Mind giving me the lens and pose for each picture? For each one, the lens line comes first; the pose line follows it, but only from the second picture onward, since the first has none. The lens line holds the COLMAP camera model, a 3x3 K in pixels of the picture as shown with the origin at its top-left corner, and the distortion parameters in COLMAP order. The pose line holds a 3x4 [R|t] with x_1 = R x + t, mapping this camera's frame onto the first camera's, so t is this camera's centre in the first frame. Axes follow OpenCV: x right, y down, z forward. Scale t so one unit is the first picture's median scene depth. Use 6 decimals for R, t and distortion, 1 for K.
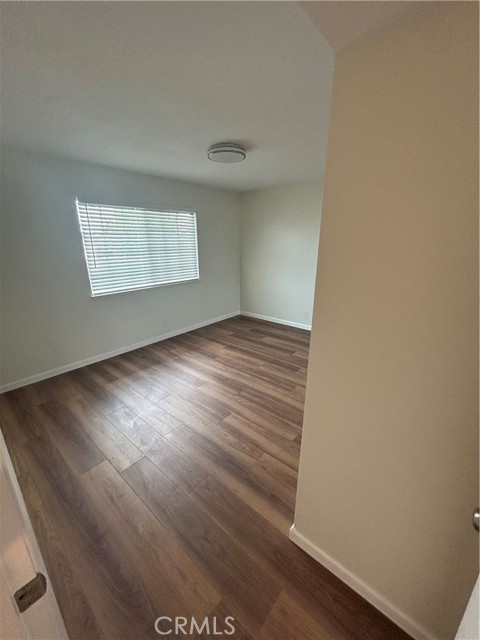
lens RADIAL K [[258.7, 0, 243.7], [0, 258.7, 318.9], [0, 0, 1]] dist [-0.004801, 0.001105]
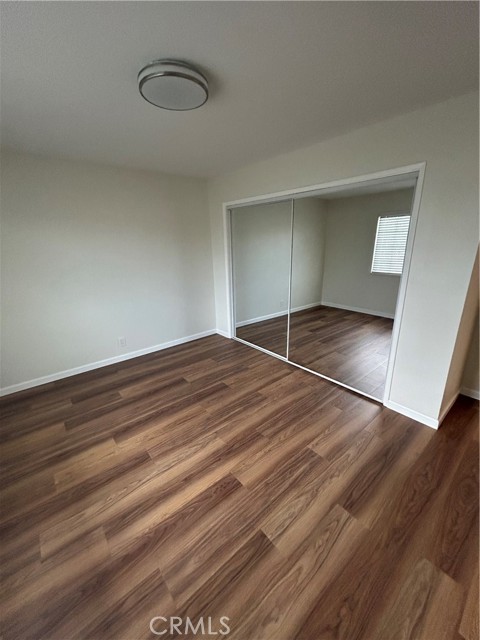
lens RADIAL K [[258.7, 0, 244.2], [0, 258.7, 325.4], [0, 0, 1]] dist [-0.004801, 0.001105]
pose [[0.172066, -0.314258, 0.933614, -0.506785], [0.311659, 0.916433, 0.251036, -0.180348], [-0.934485, 0.247775, 0.255628, 0.622067]]
